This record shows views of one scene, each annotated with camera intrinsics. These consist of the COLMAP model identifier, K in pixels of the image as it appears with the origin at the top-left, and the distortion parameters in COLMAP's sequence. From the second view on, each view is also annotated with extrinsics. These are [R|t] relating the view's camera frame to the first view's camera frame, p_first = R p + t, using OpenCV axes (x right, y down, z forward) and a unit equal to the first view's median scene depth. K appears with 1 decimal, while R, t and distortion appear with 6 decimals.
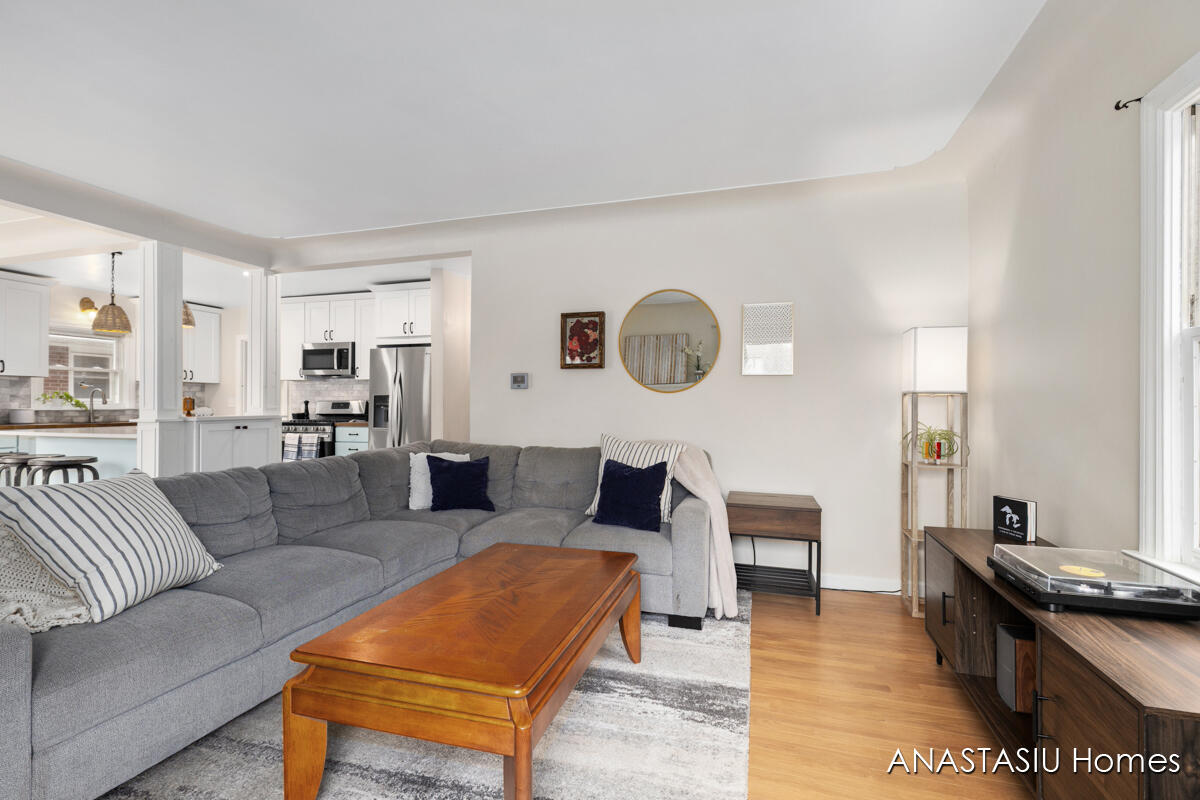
lens RADIAL K [[543.7, 0, 599.7], [0, 543.7, 398.7], [0, 0, 1]] dist [0.012204, -0.002292]
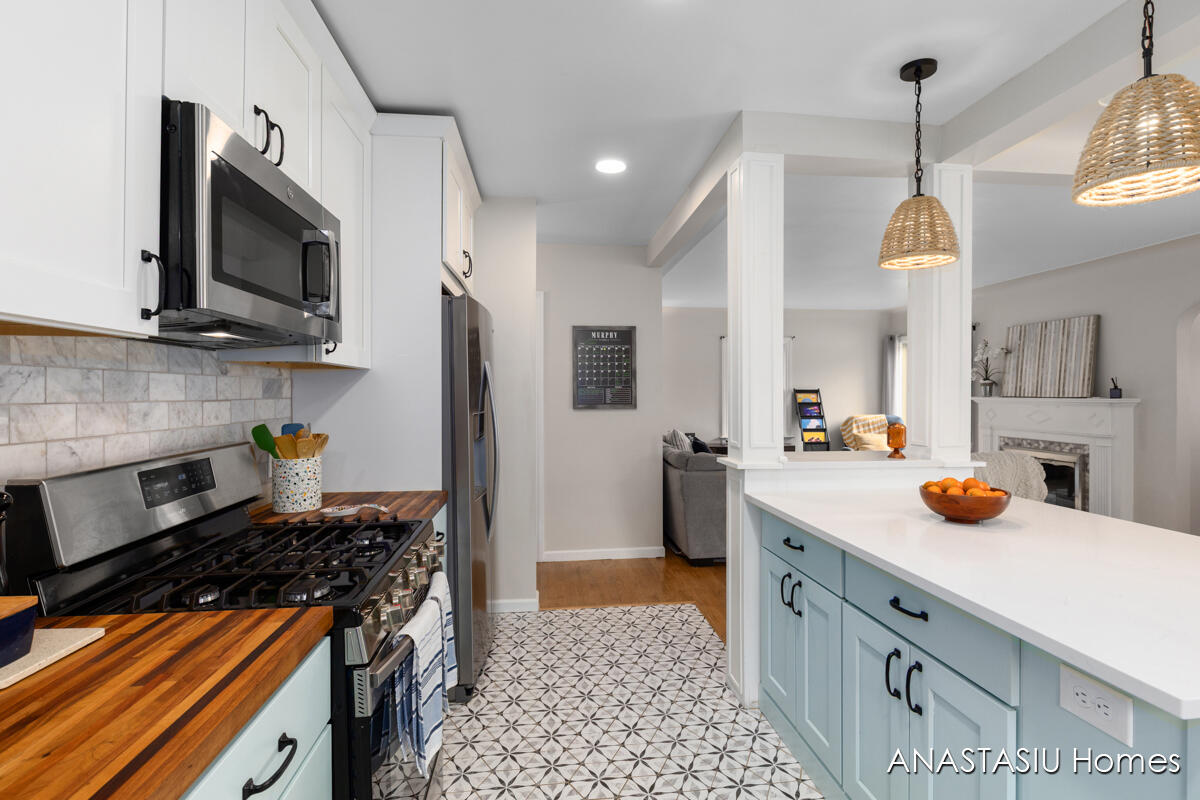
lens RADIAL K [[561.7, 0, 599.8], [0, 561.7, 394.6], [0, 0, 1]] dist [-0.000705, -0.001063]
pose [[-0.395409, -0.006810, 0.918480, -0.913536], [-0.007658, 0.999962, 0.004117, -0.025759], [-0.918473, -0.005406, -0.395446, 1.188891]]
